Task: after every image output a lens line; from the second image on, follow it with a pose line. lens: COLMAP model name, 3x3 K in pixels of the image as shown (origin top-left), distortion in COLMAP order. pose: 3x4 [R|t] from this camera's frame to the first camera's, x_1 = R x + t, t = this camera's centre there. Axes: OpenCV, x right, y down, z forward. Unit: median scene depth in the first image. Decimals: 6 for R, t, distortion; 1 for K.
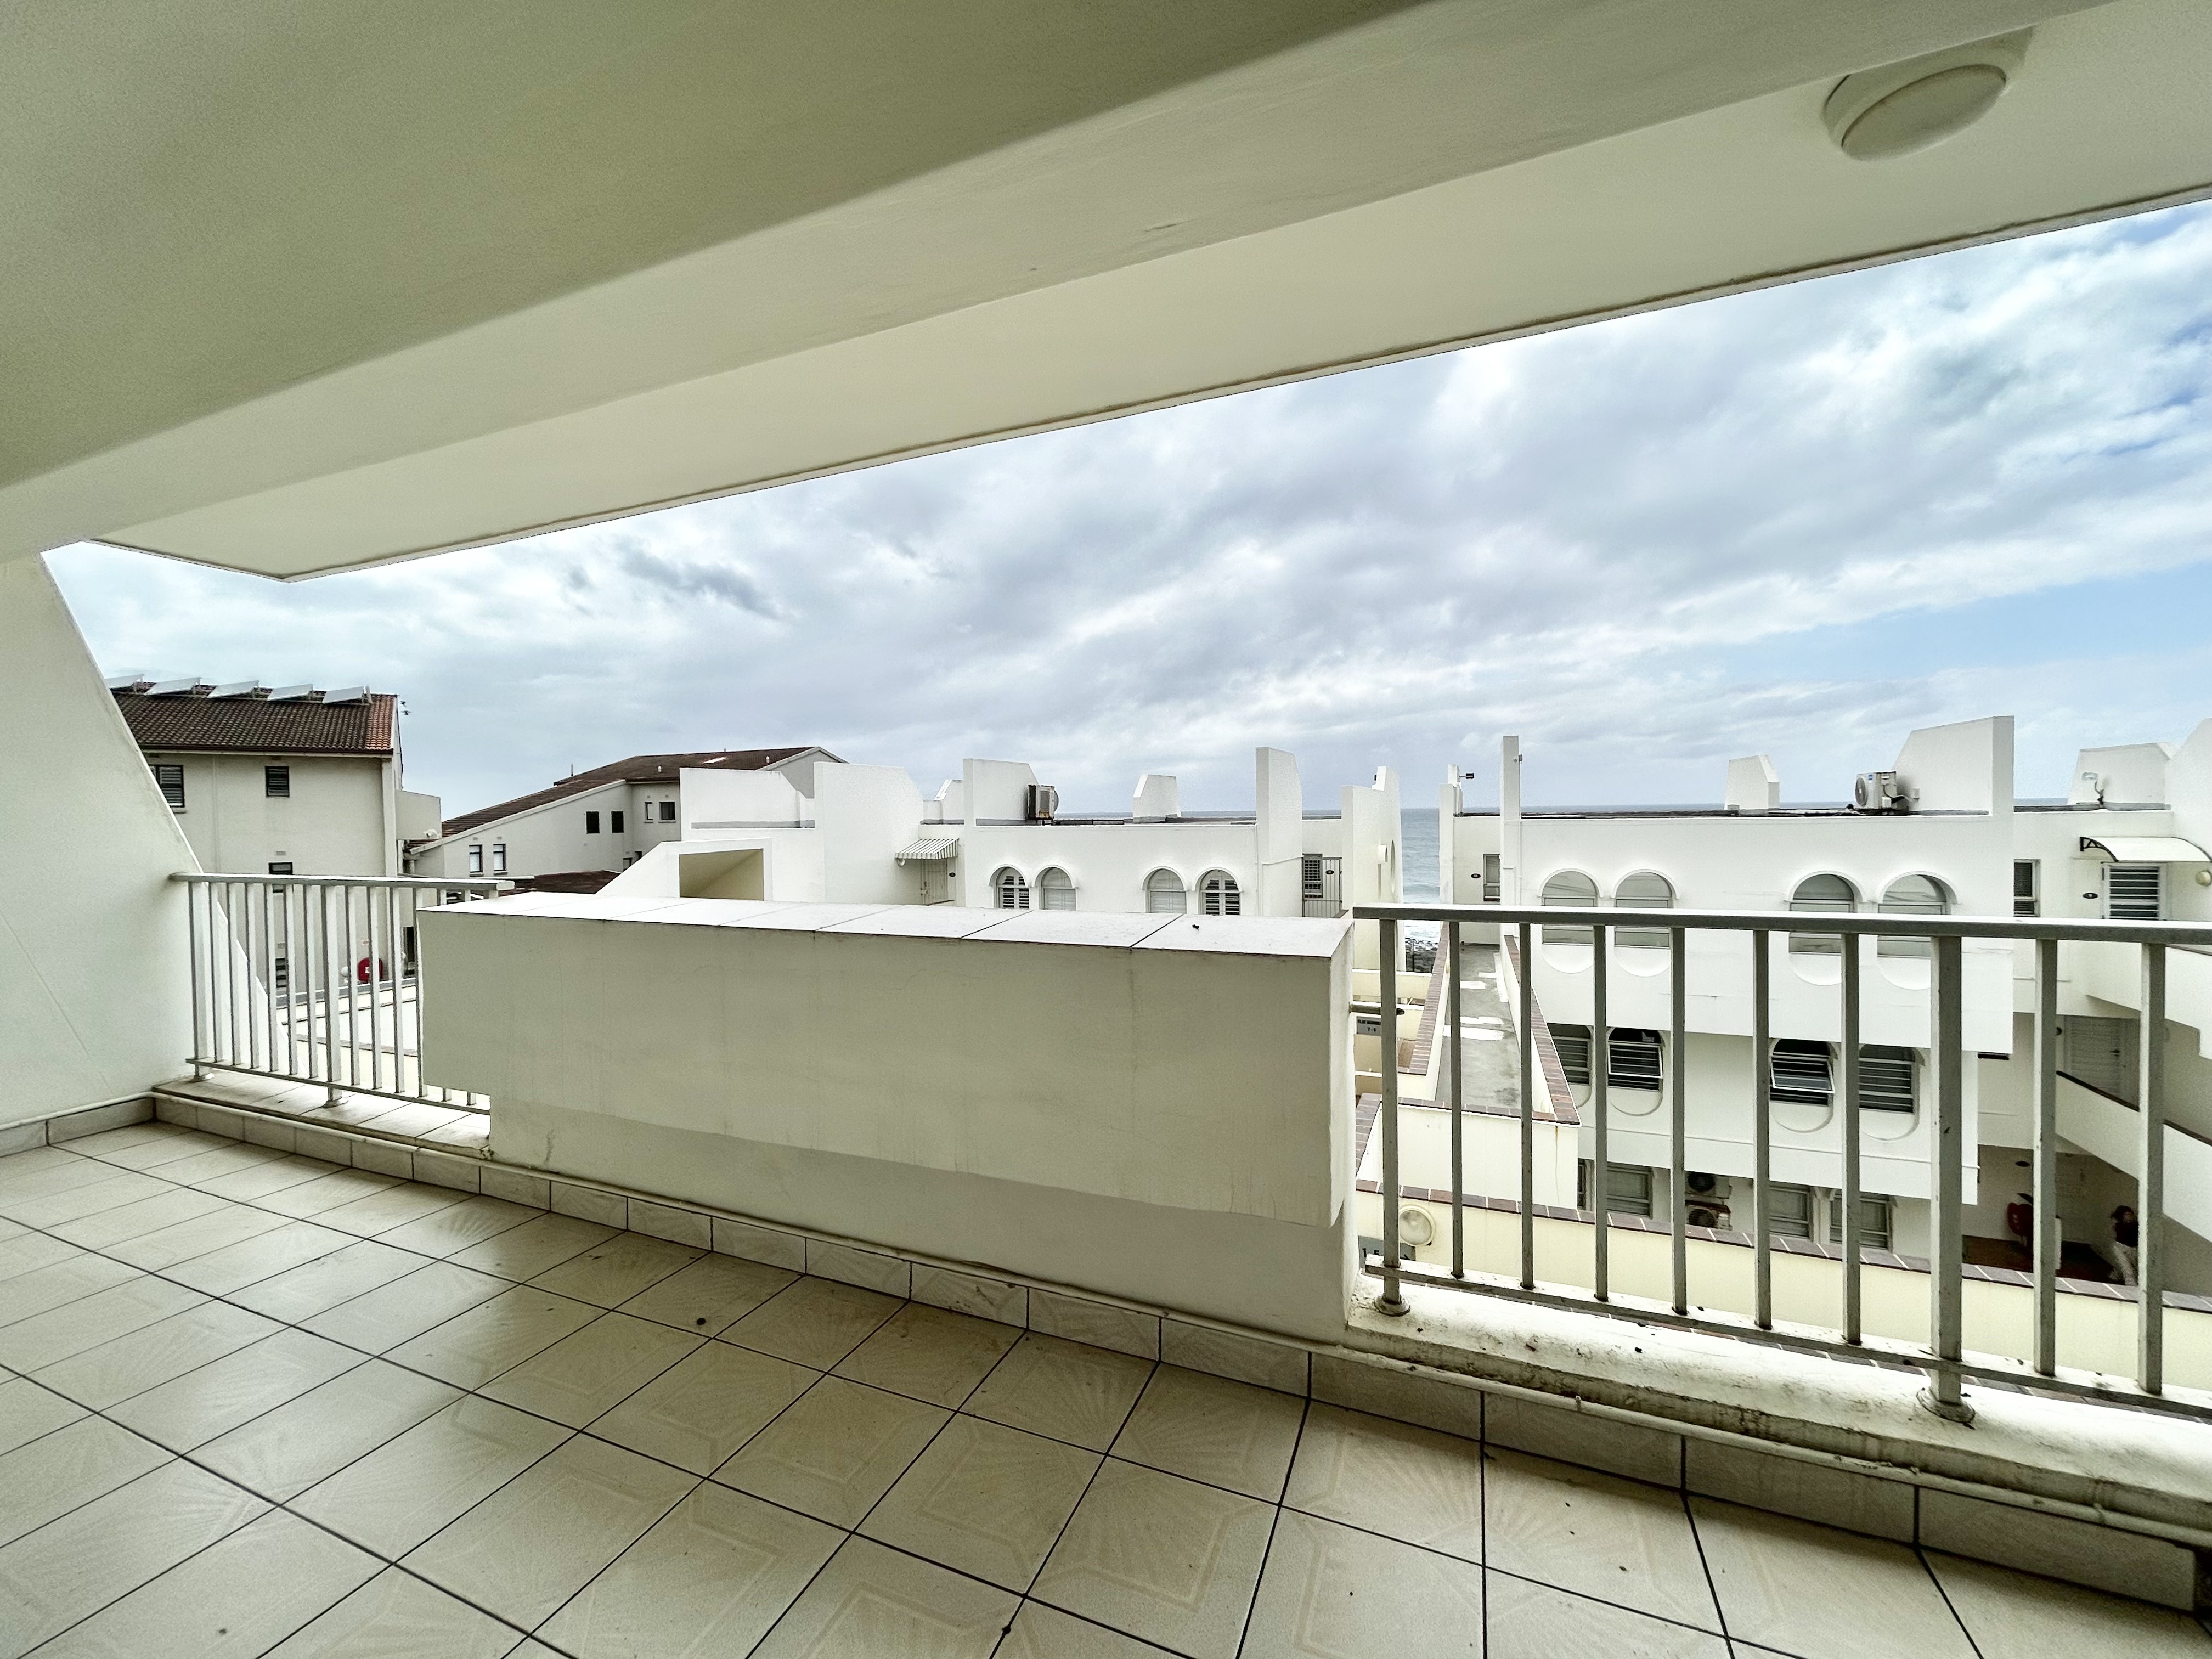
lens RADIAL K [[881.4, 0, 1104.9], [0, 881.4, 831.4], [0, 0, 1]] dist [-0.004264, -0.000104]
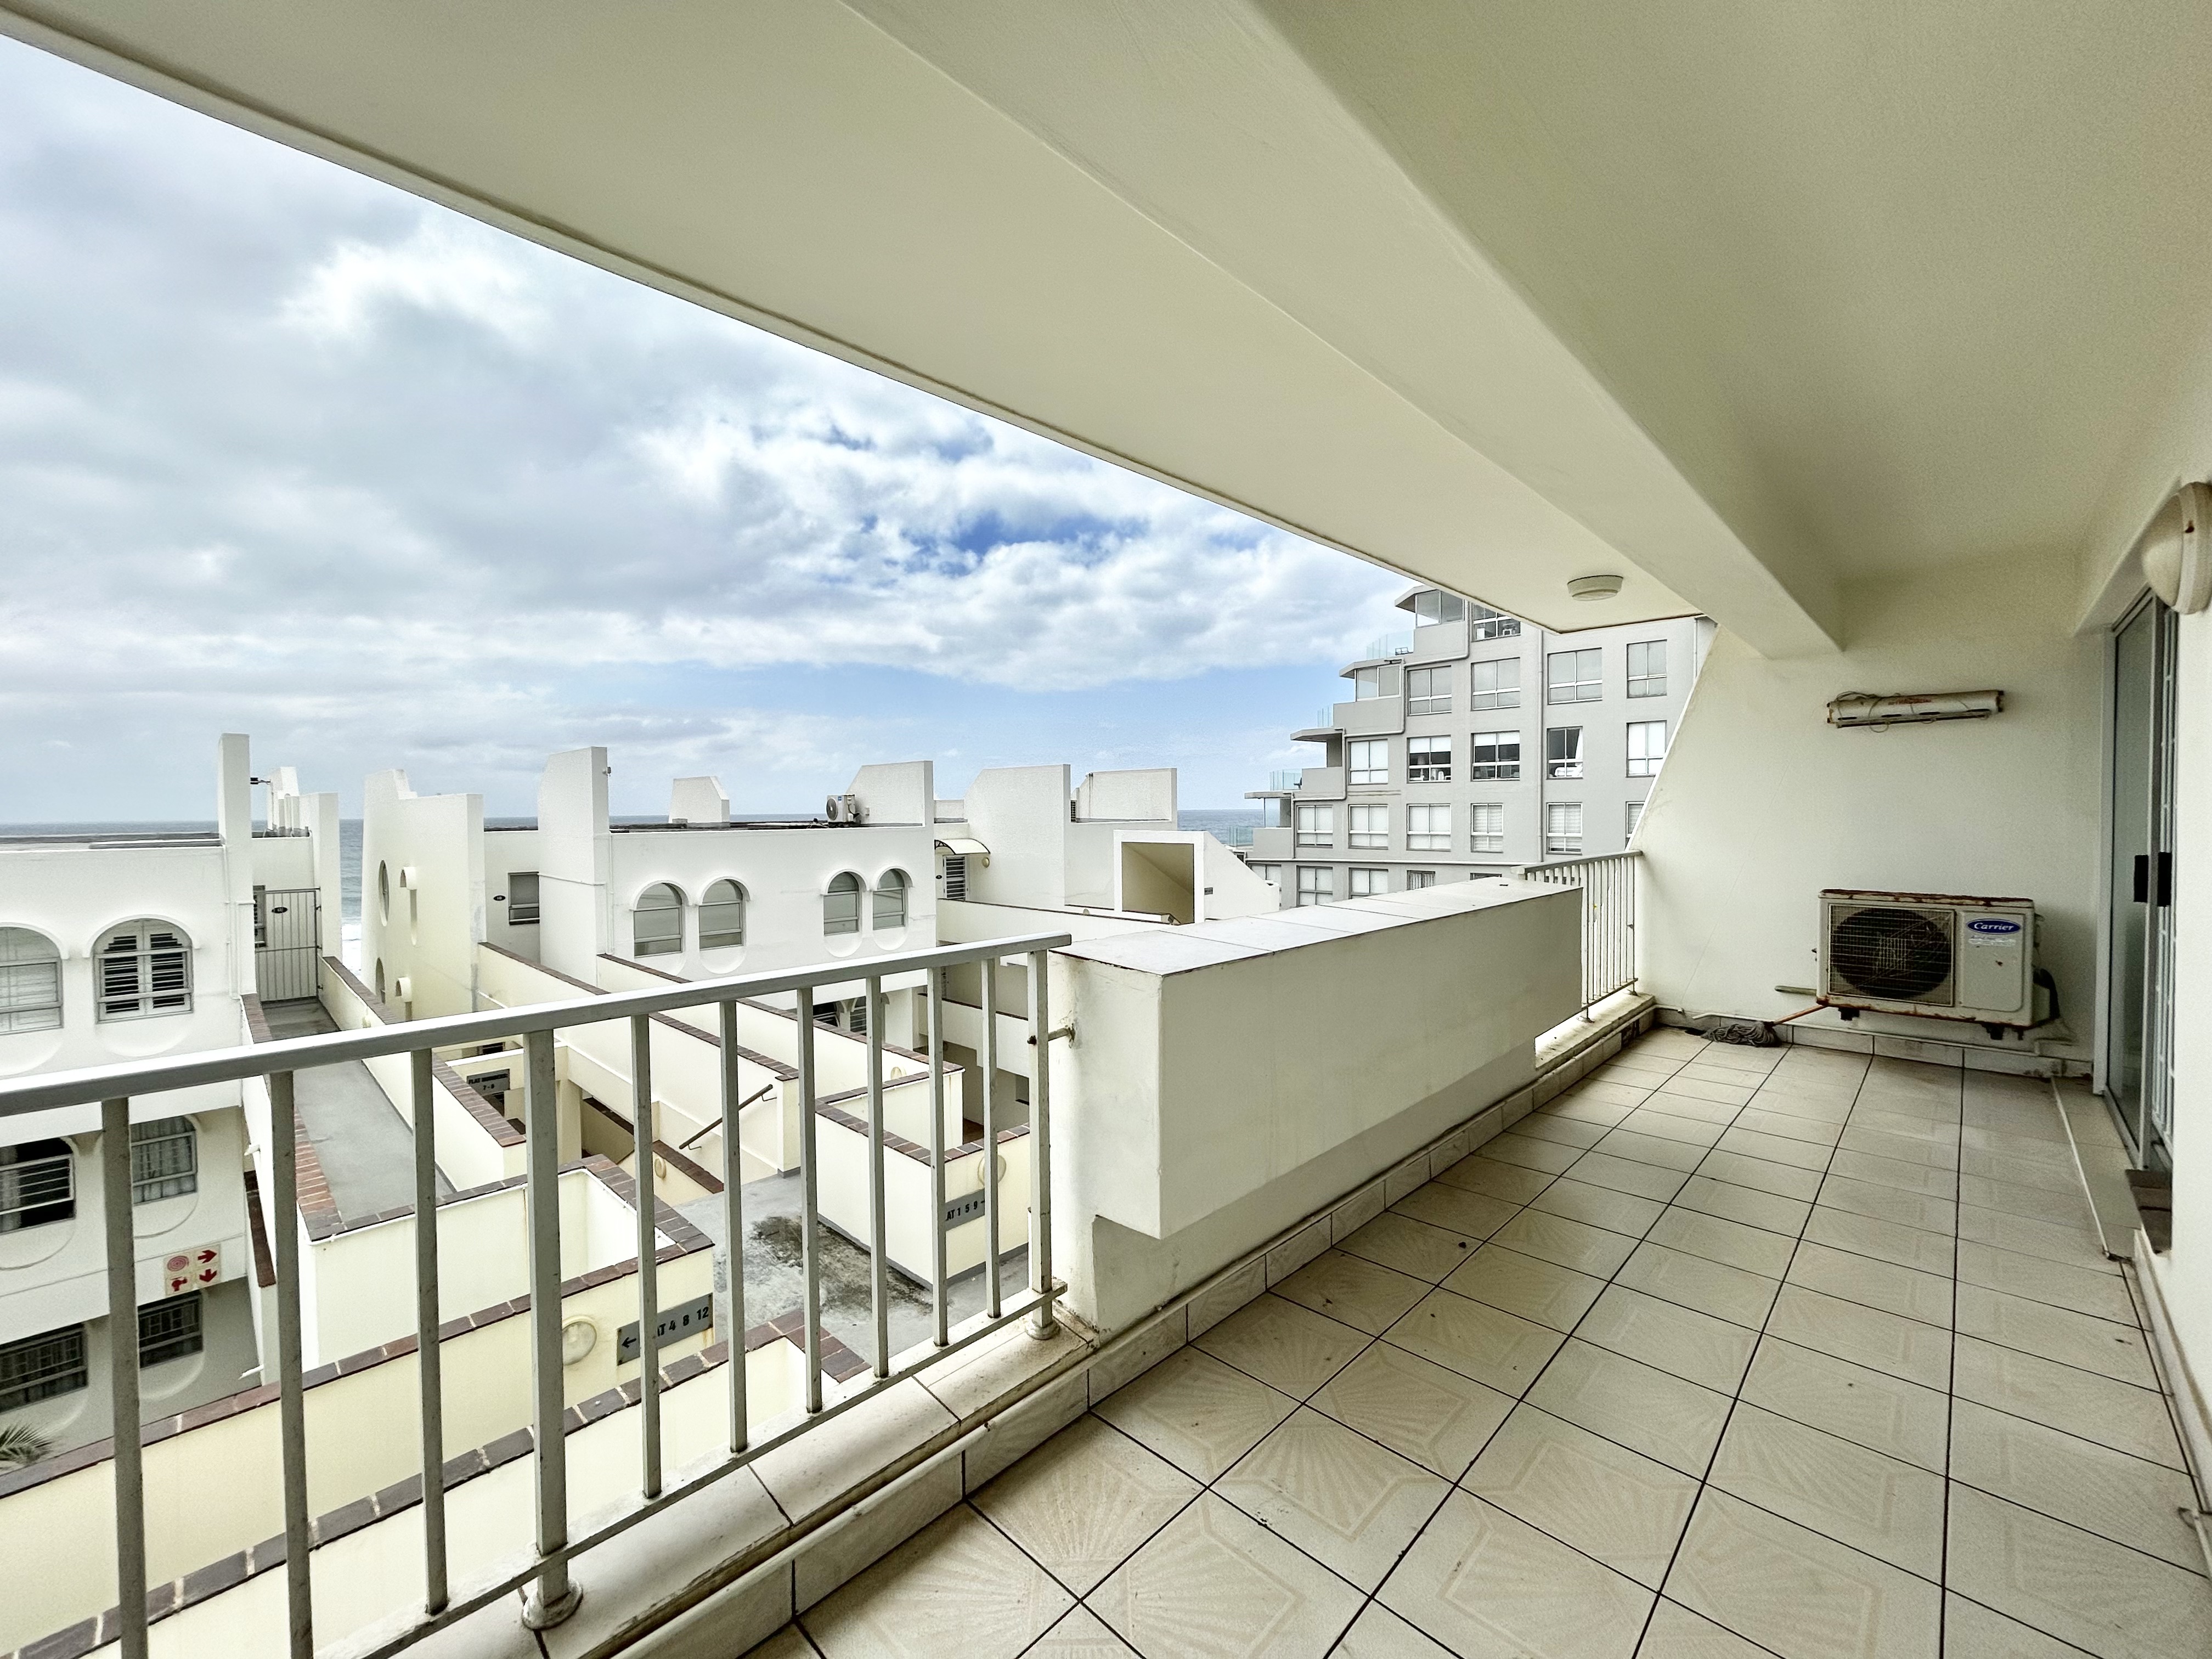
lens RADIAL K [[881.4, 0, 1107.9], [0, 881.4, 830.0], [0, 0, 1]] dist [-0.004264, -0.000104]
pose [[0.370607, -0.009657, 0.928740, -0.158907], [0.026357, 0.999653, -0.000123, -0.001769], [-0.928416, 0.024524, 0.370732, 0.090098]]
